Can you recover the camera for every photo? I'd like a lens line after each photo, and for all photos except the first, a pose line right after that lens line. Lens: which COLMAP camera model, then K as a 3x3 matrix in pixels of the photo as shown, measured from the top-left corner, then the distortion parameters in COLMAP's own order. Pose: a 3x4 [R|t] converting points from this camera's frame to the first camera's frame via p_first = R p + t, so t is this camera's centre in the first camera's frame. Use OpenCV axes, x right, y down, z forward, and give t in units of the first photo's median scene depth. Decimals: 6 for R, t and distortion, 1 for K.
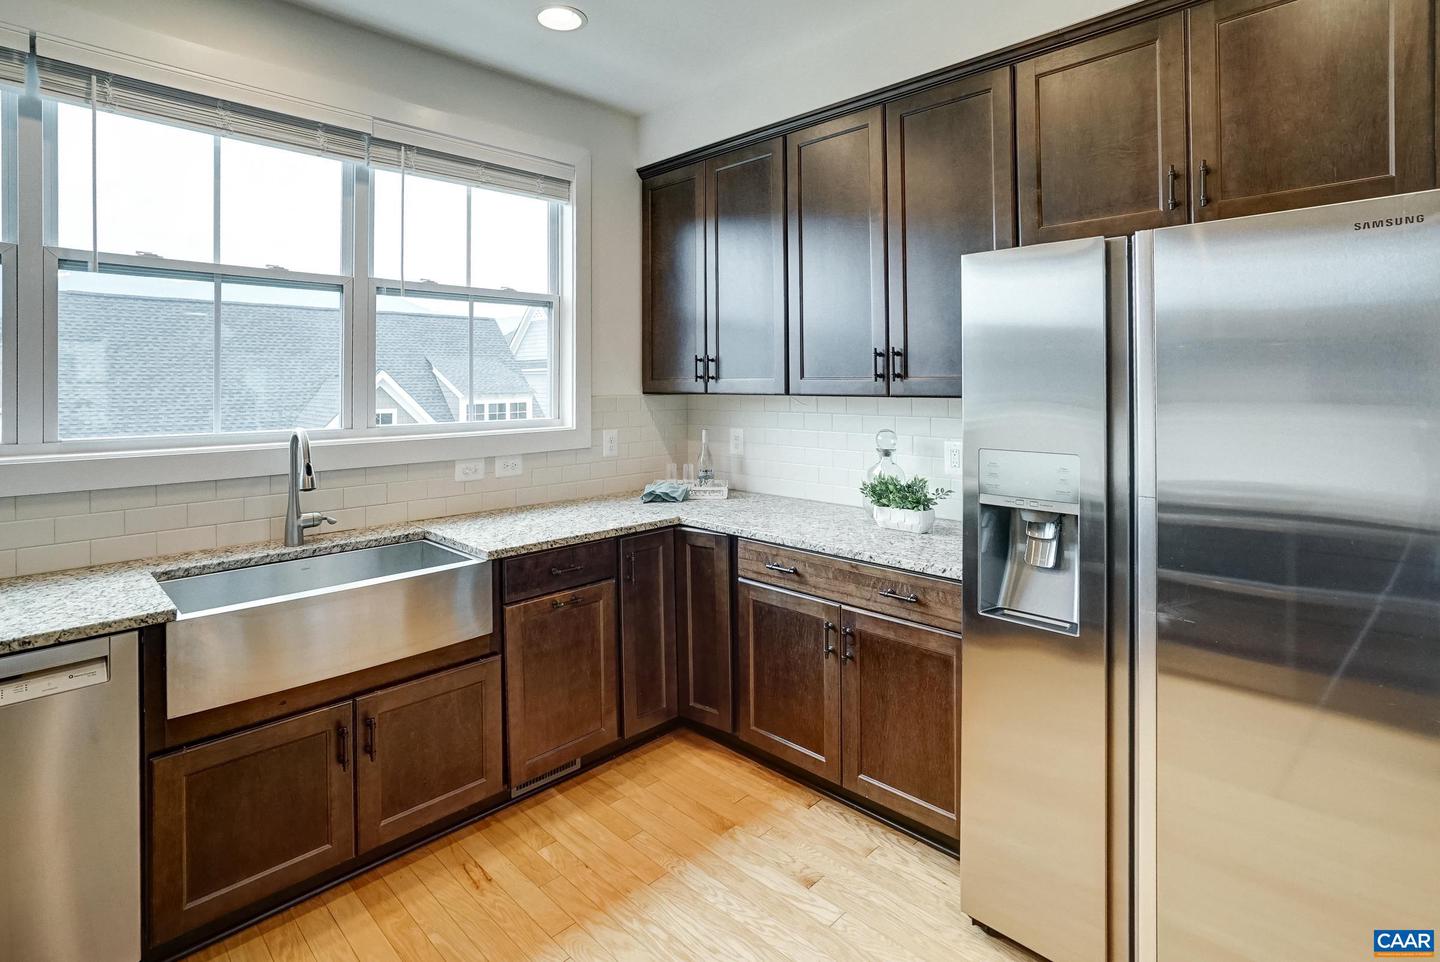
lens RADIAL K [[717.6, 0, 726.5], [0, 717.6, 372.7], [0, 0, 1]] dist [-0.028269, 0.011562]
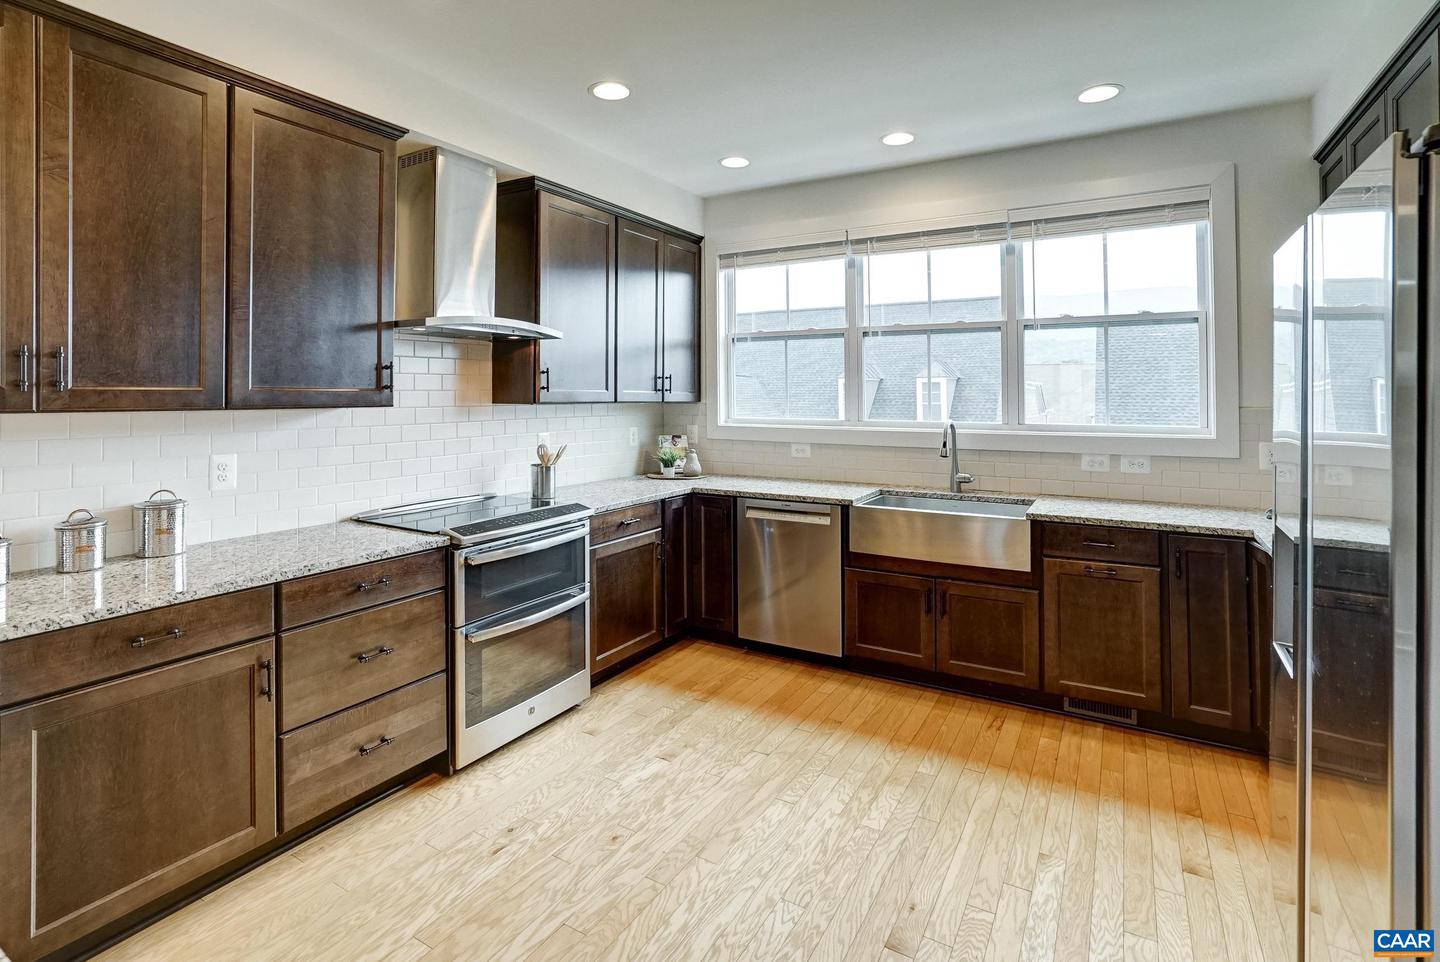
lens RADIAL K [[717.6, 0, 709.3], [0, 717.6, 389.4], [0, 0, 1]] dist [-0.028269, 0.011562]
pose [[0.236488, -0.002403, -0.971631, 0.797210], [0.011054, 0.999939, 0.000217, -0.000187], [0.971571, -0.010791, 0.236500, 0.057481]]
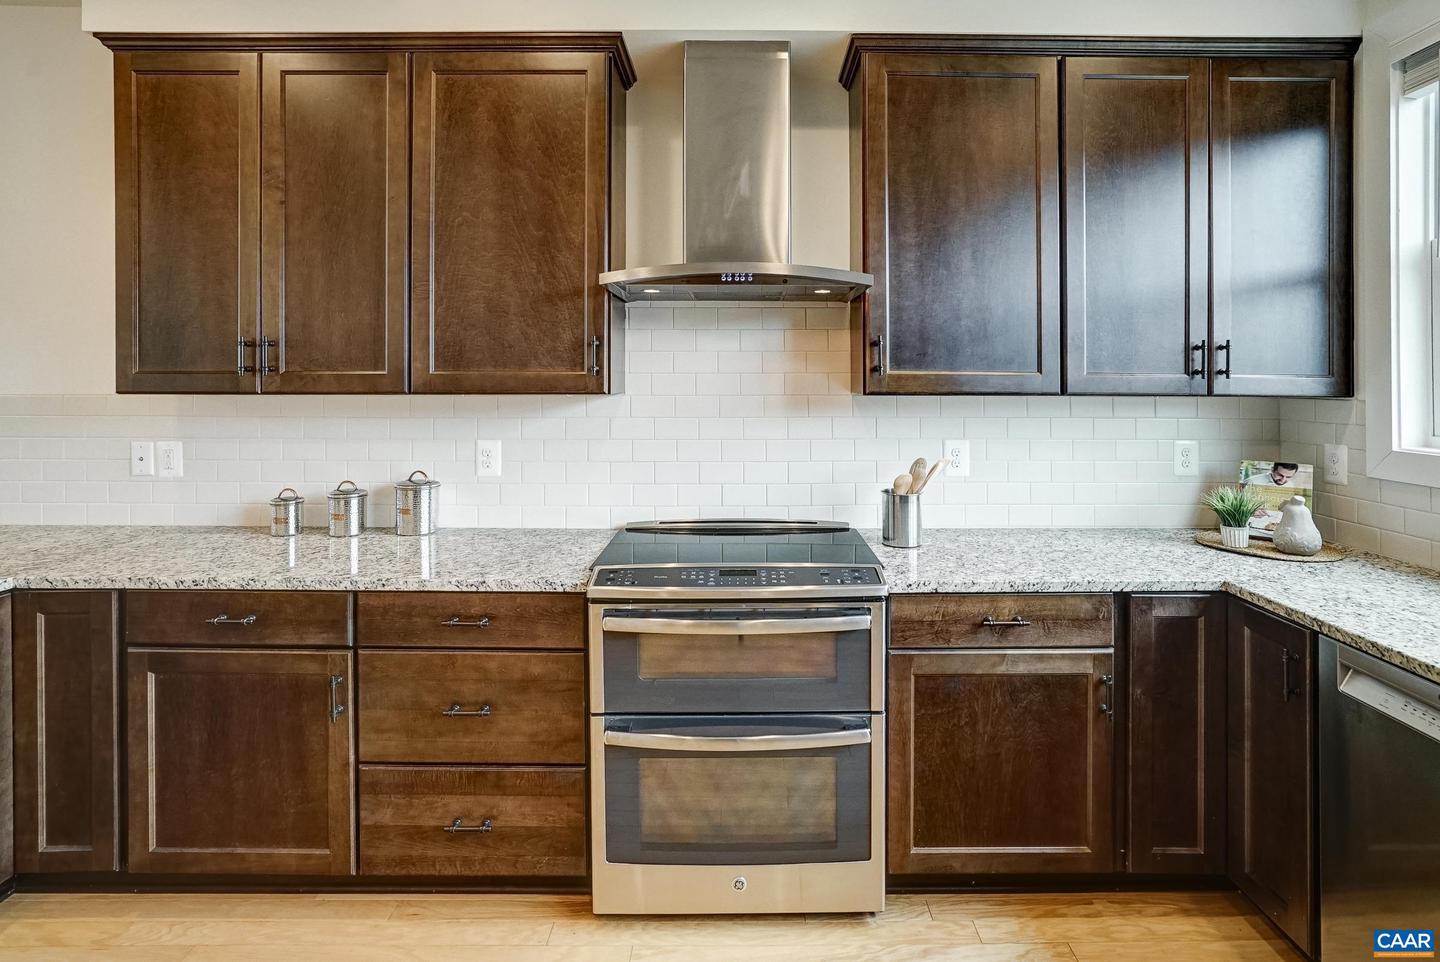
lens RADIAL K [[717.6, 0, 756.4], [0, 717.6, 379.8], [0, 0, 1]] dist [-0.028269, 0.011562]
pose [[-0.712265, 0.005976, -0.701885, 0.087908], [0.010690, 0.999940, -0.002334, 0.007294], [0.701829, -0.009166, -0.712286, 0.580752]]
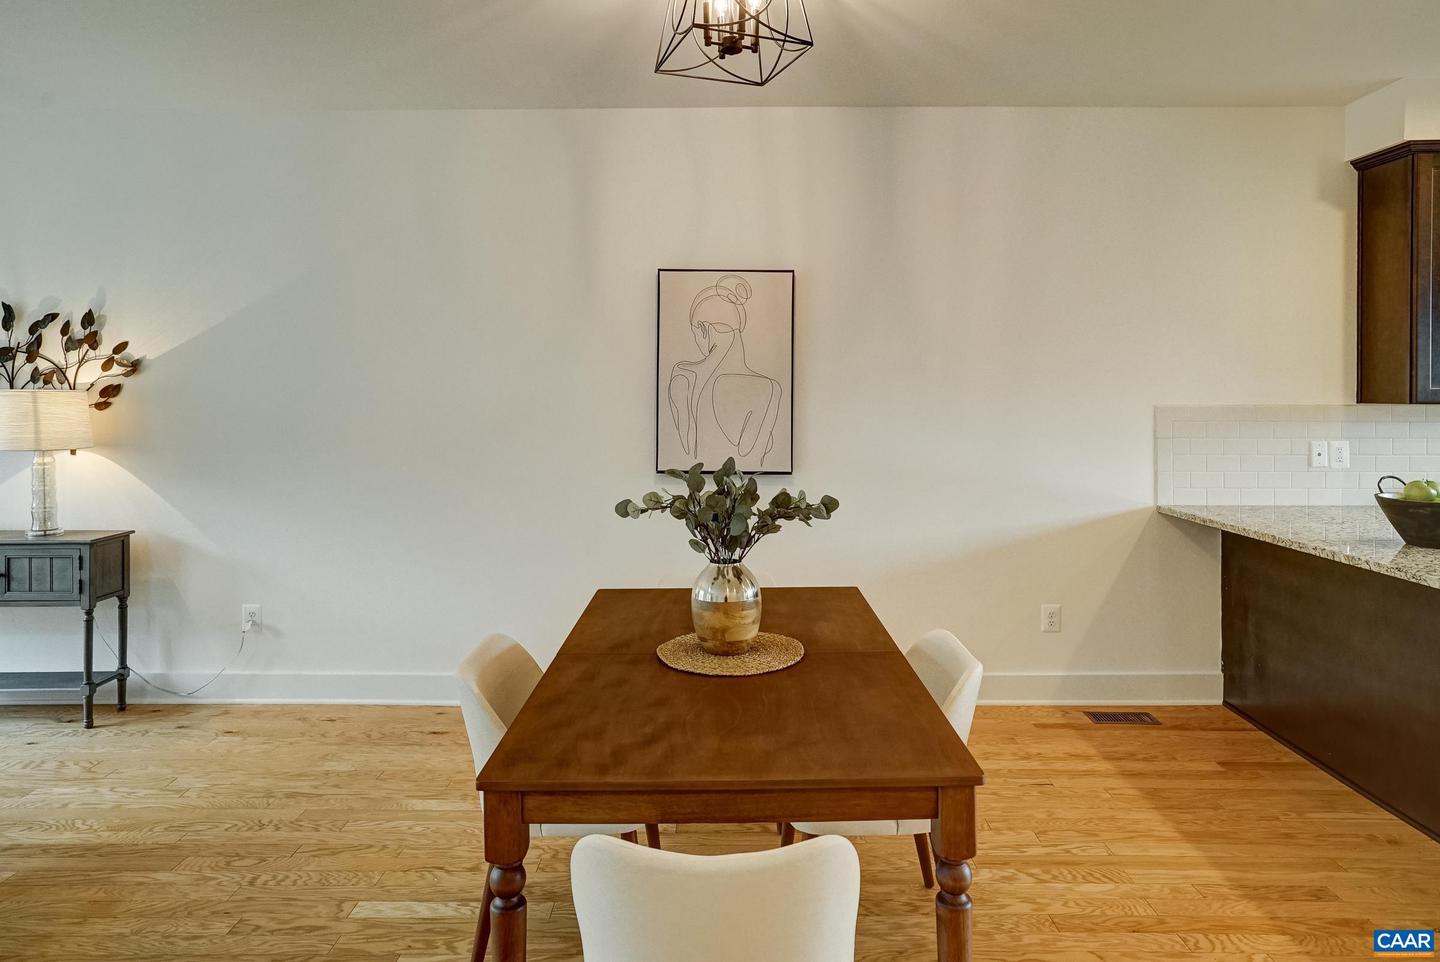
lens RADIAL K [[882.9, 0, 674.3], [0, 882.9, 397.5], [0, 0, 1]] dist [-0.025681, 0.016190]
pose [[-0.708673, 0.007961, -0.705493, 1.980807], [0.011728, 0.999931, -0.000497, -0.010498], [0.705440, -0.008626, -0.708717, -0.433538]]
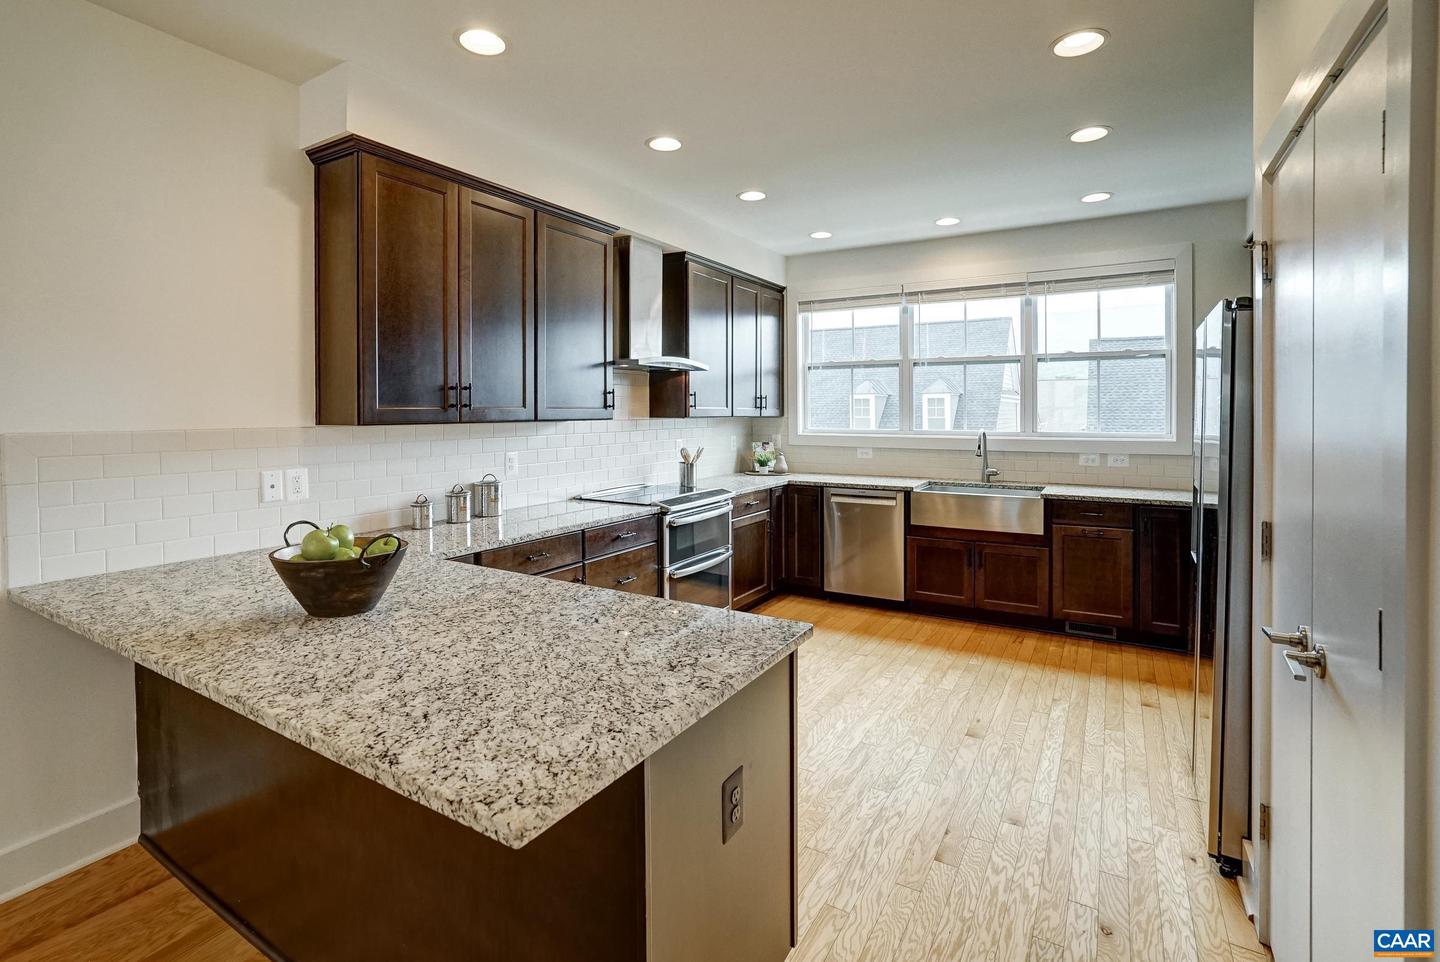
lens RADIAL K [[717.6, 0, 707.3], [0, 717.6, 422.7], [0, 0, 1]] dist [-0.028269, 0.011562]
pose [[0.241608, 0.022160, -0.970121, 1.238993], [0.013249, 0.999571, 0.026133, -0.011632], [0.970283, -0.019167, 0.241211, -0.347143]]
